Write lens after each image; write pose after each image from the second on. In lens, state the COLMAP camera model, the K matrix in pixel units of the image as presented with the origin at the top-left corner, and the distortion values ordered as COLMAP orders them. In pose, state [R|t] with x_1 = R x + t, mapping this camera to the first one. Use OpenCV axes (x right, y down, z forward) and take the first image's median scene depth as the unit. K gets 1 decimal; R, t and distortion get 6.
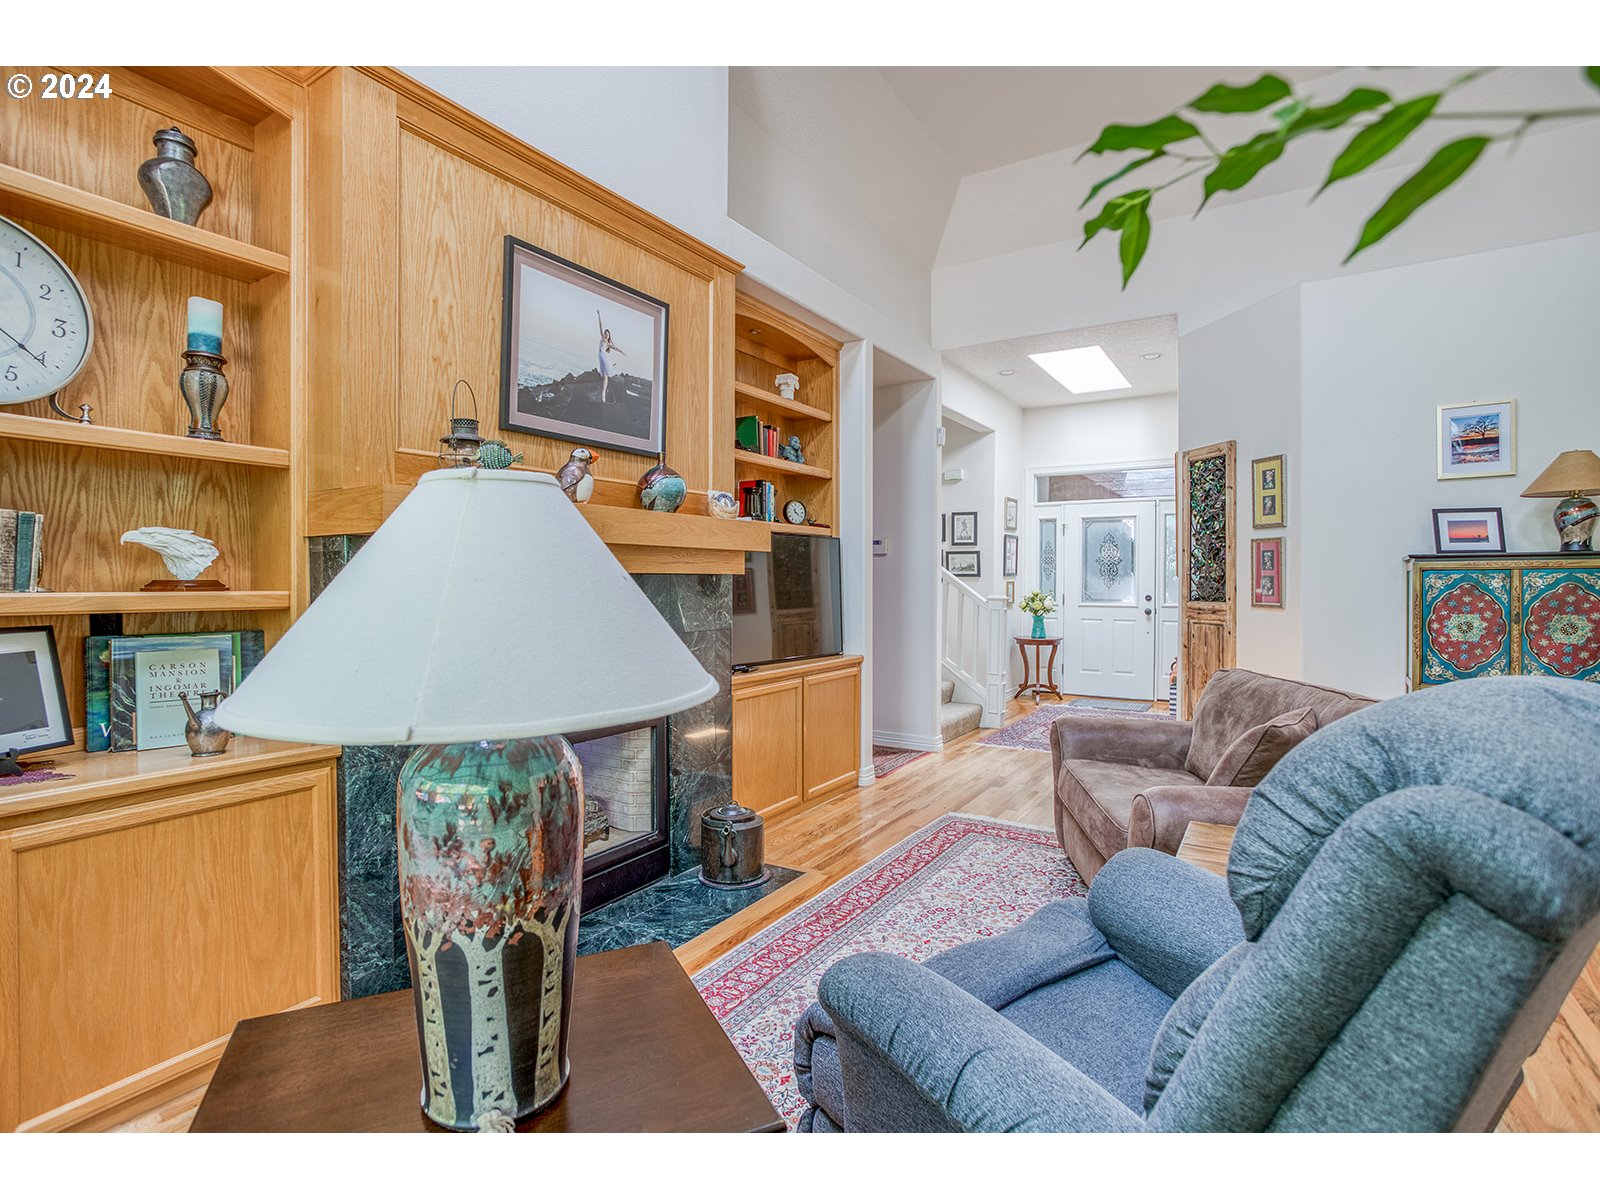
lens RADIAL K [[791.4, 0, 805.5], [0, 791.4, 592.1], [0, 0, 1]] dist [-0.039285, 0.021475]
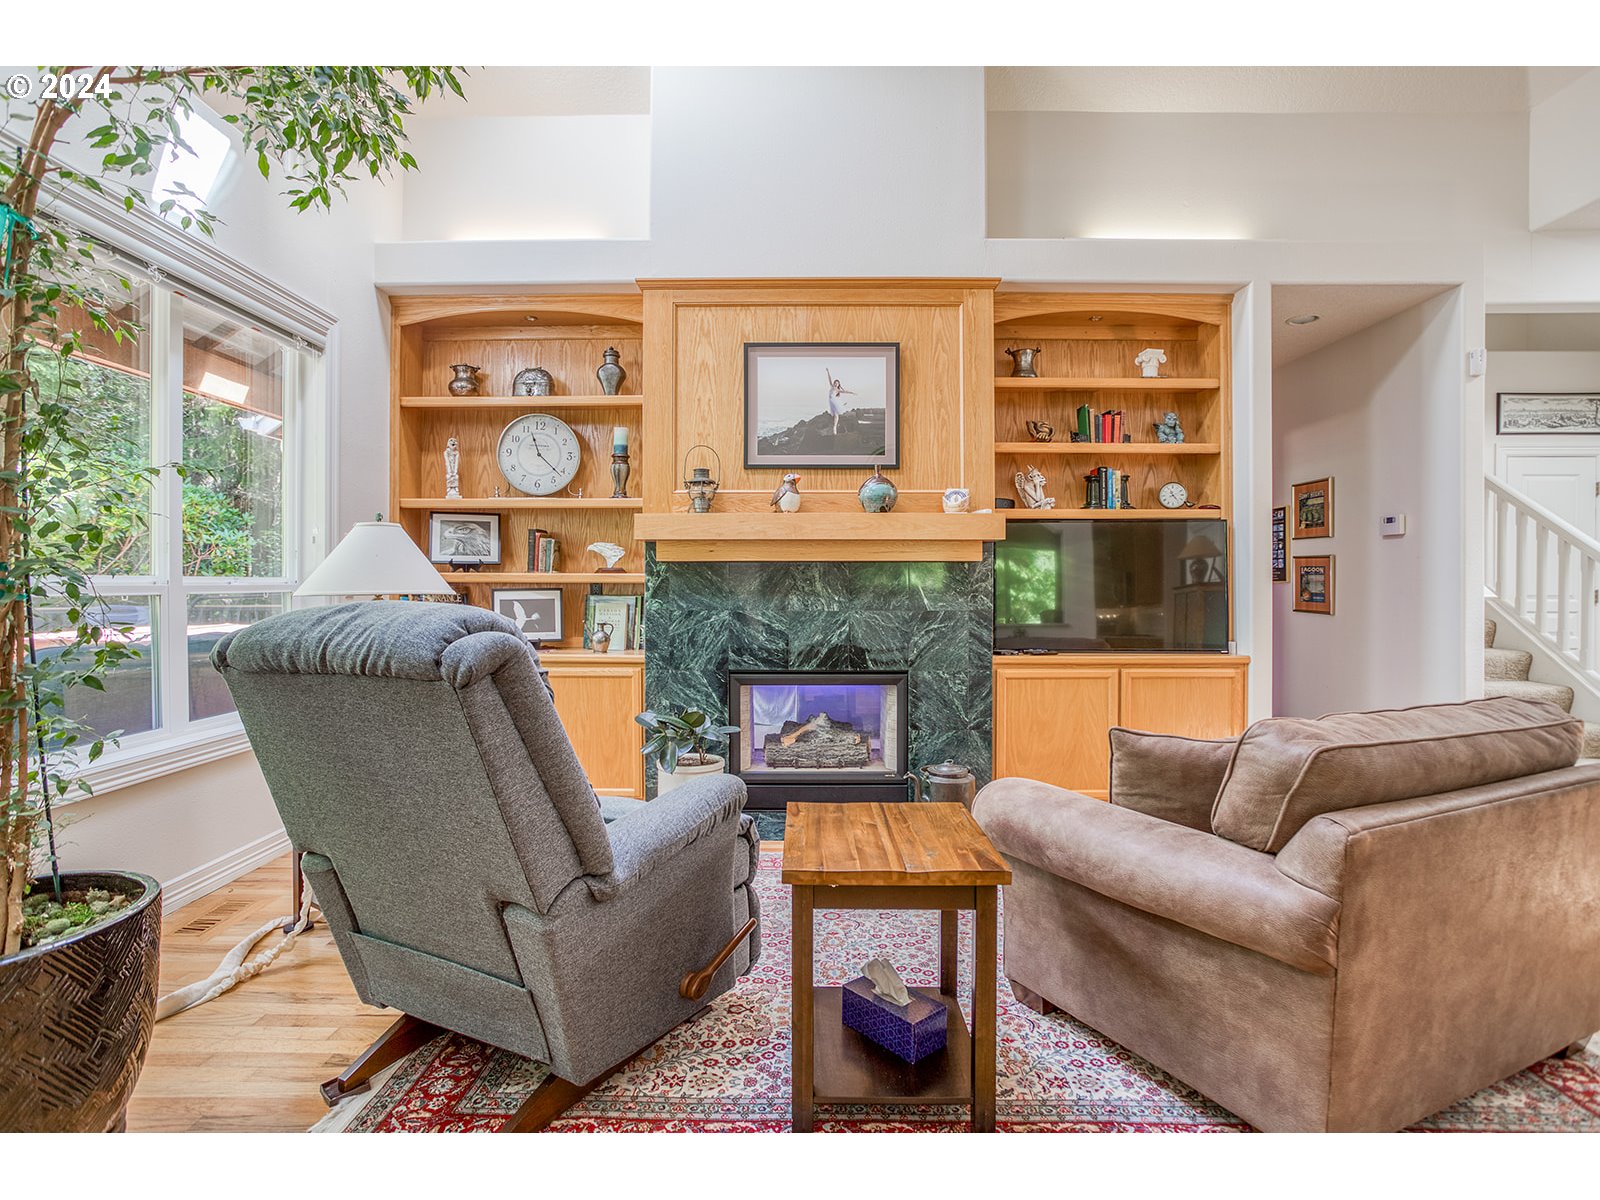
lens RADIAL K [[791.4, 0, 803.5], [0, 791.4, 593.4], [0, 0, 1]] dist [-0.039285, 0.021475]
pose [[0.526385, 0.007948, -0.850209, 0.925655], [-0.013216, 0.999912, 0.001164, 0.031355], [0.850144, 0.010624, 0.526444, 0.263574]]
